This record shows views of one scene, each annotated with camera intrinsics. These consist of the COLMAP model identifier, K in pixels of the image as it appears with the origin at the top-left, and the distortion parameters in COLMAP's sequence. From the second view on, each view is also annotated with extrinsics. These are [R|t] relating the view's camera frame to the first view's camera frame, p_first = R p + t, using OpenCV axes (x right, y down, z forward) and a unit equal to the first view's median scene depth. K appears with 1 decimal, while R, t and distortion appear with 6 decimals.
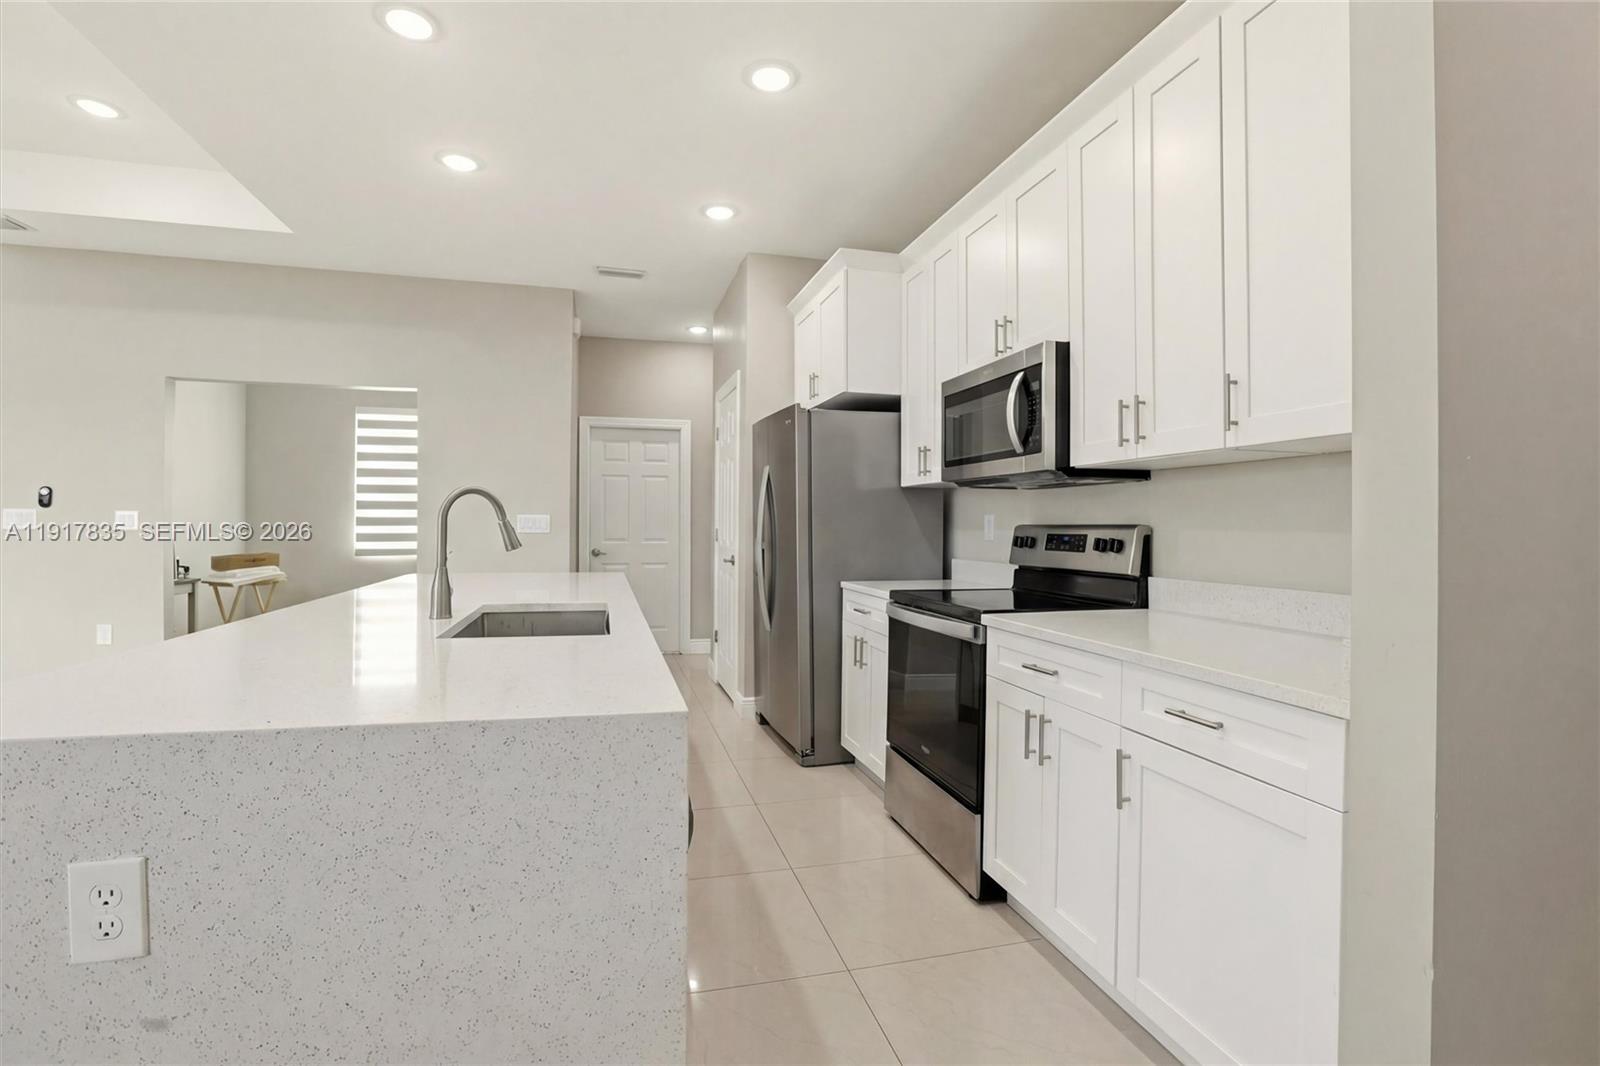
lens RADIAL K [[753.2, 0, 800.0], [0, 753.2, 533.0], [0, 0, 1]] dist [-0.035108, 0.017221]
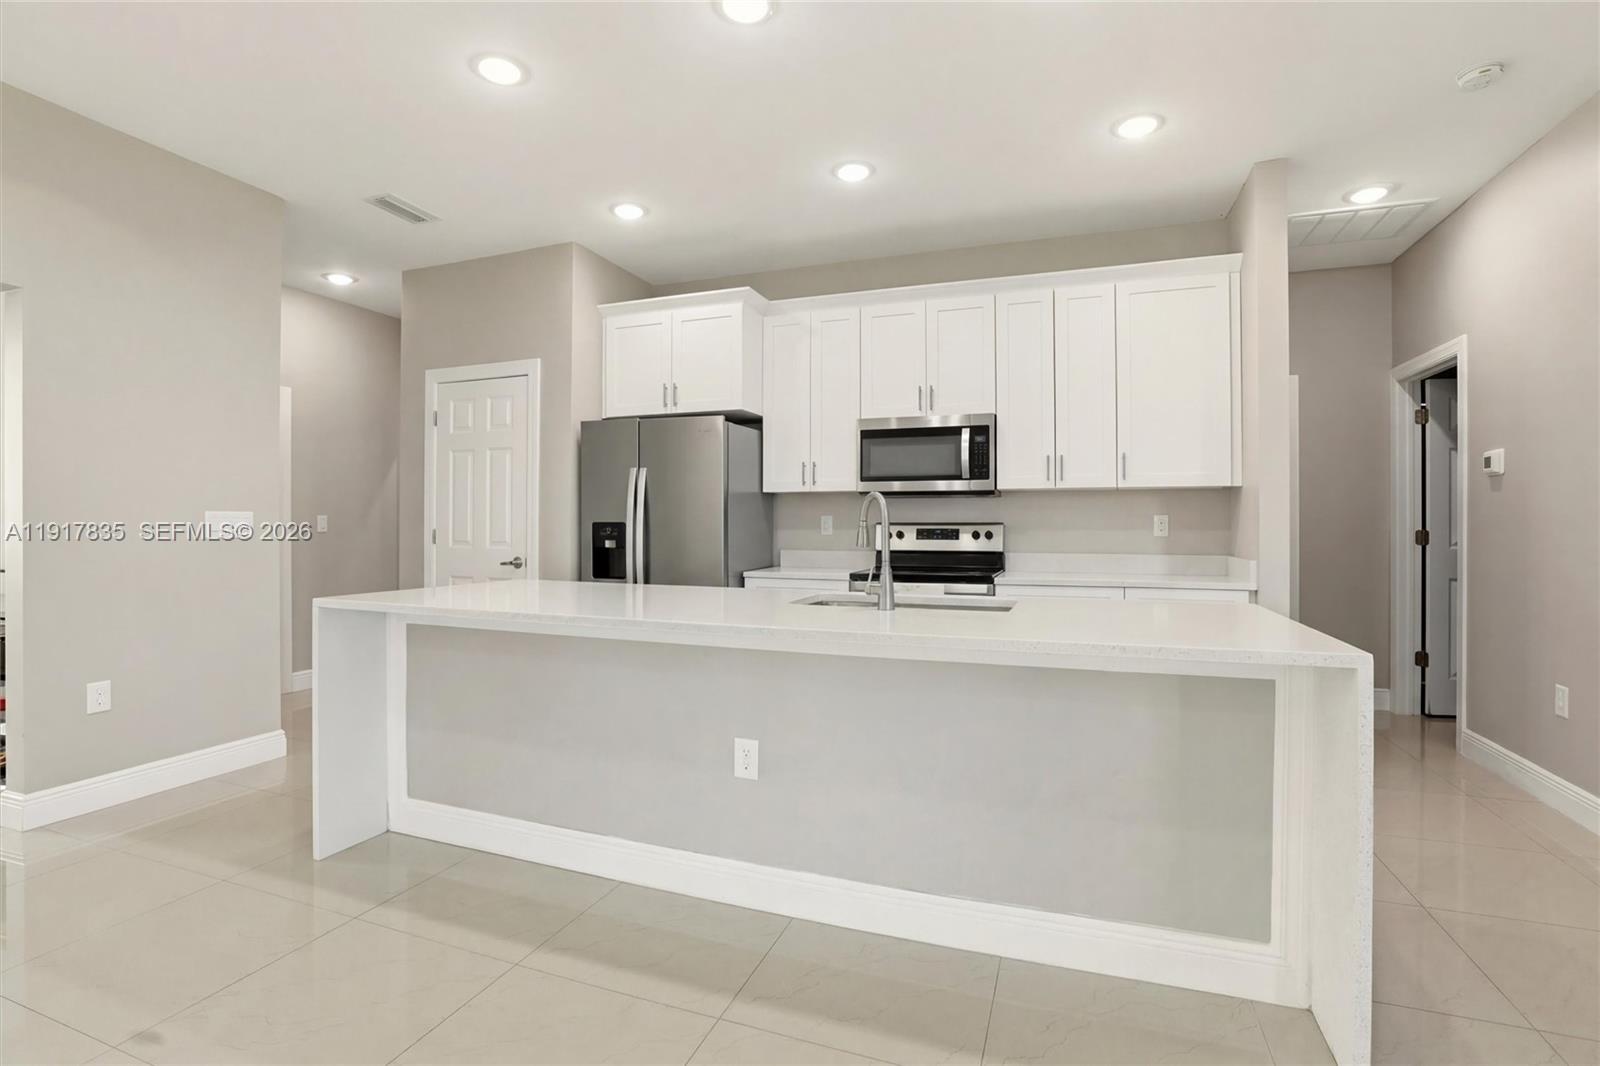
lens RADIAL K [[763.6, 0, 800.0], [0, 763.6, 533.0], [0, 0, 1]] dist [-0.028125, 0.013405]
pose [[0.590240, -0.006920, 0.807198, -1.038273], [0.008509, 0.999961, 0.002351, 0.003952], [-0.807183, 0.005481, 0.590276, 0.280499]]
